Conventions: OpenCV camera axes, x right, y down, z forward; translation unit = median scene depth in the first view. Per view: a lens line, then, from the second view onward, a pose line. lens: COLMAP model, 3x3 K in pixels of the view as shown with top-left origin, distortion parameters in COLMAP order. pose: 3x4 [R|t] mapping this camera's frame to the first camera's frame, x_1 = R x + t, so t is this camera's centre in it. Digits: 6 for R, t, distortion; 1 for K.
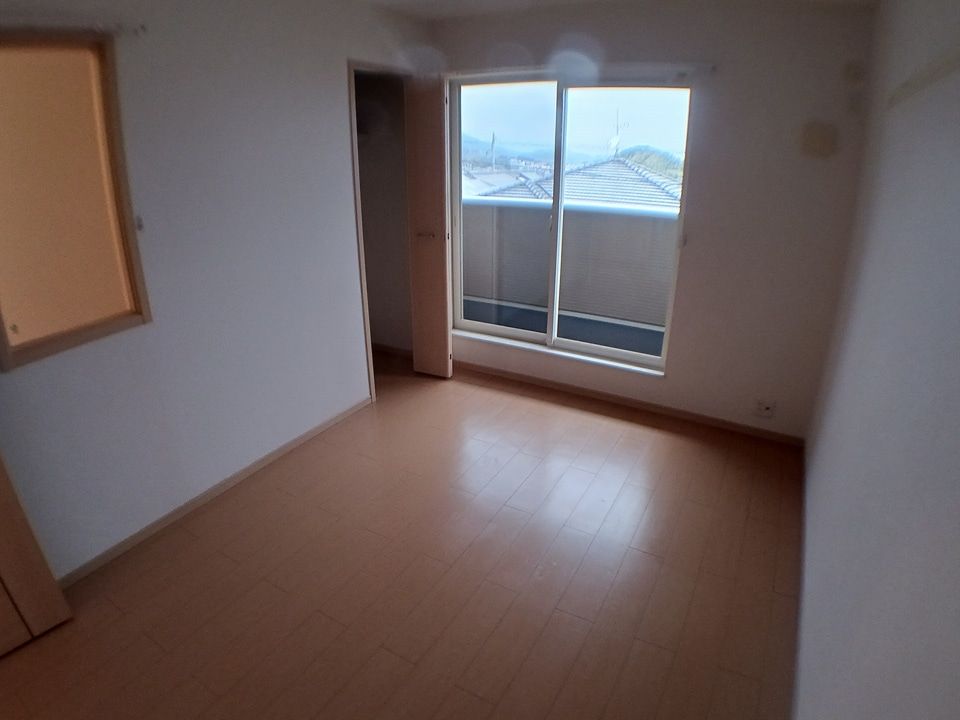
lens RADIAL K [[523.9, 0, 480.0], [0, 523.9, 360.0], [0, 0, 1]] dist [-0.120632, -0.000314]
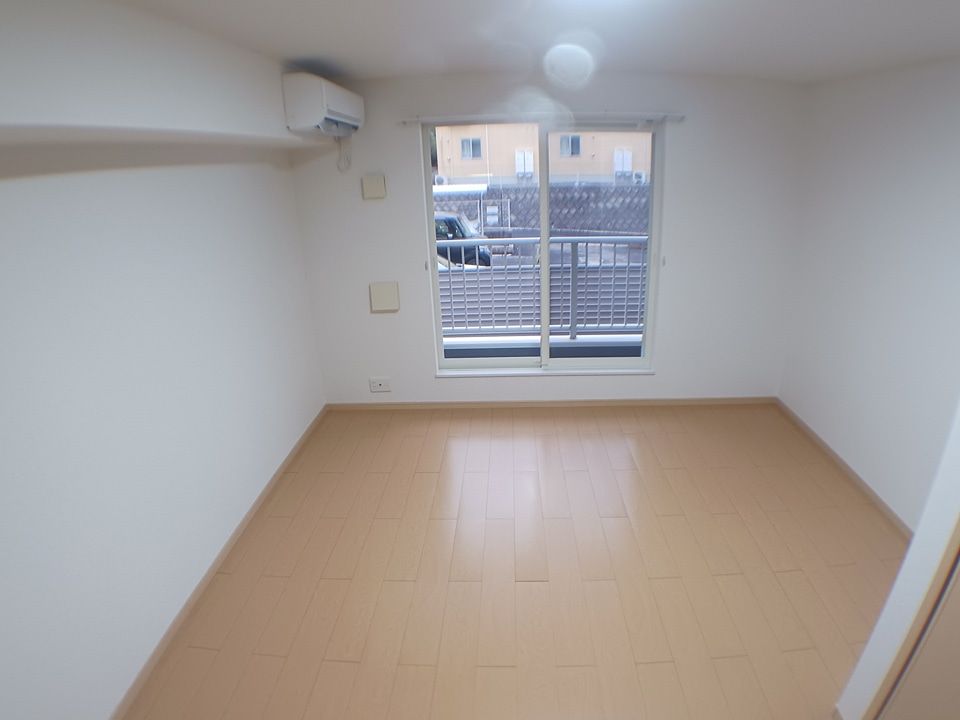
lens RADIAL K [[523.9, 0, 480.0], [0, 523.9, 360.0], [0, 0, 1]] dist [-0.120632, -0.000314]
pose [[0.887373, -0.191769, 0.419278, -0.470374], [0.200638, 0.979388, 0.023315, -0.101827], [-0.415107, 0.063434, 0.907559, 0.083932]]
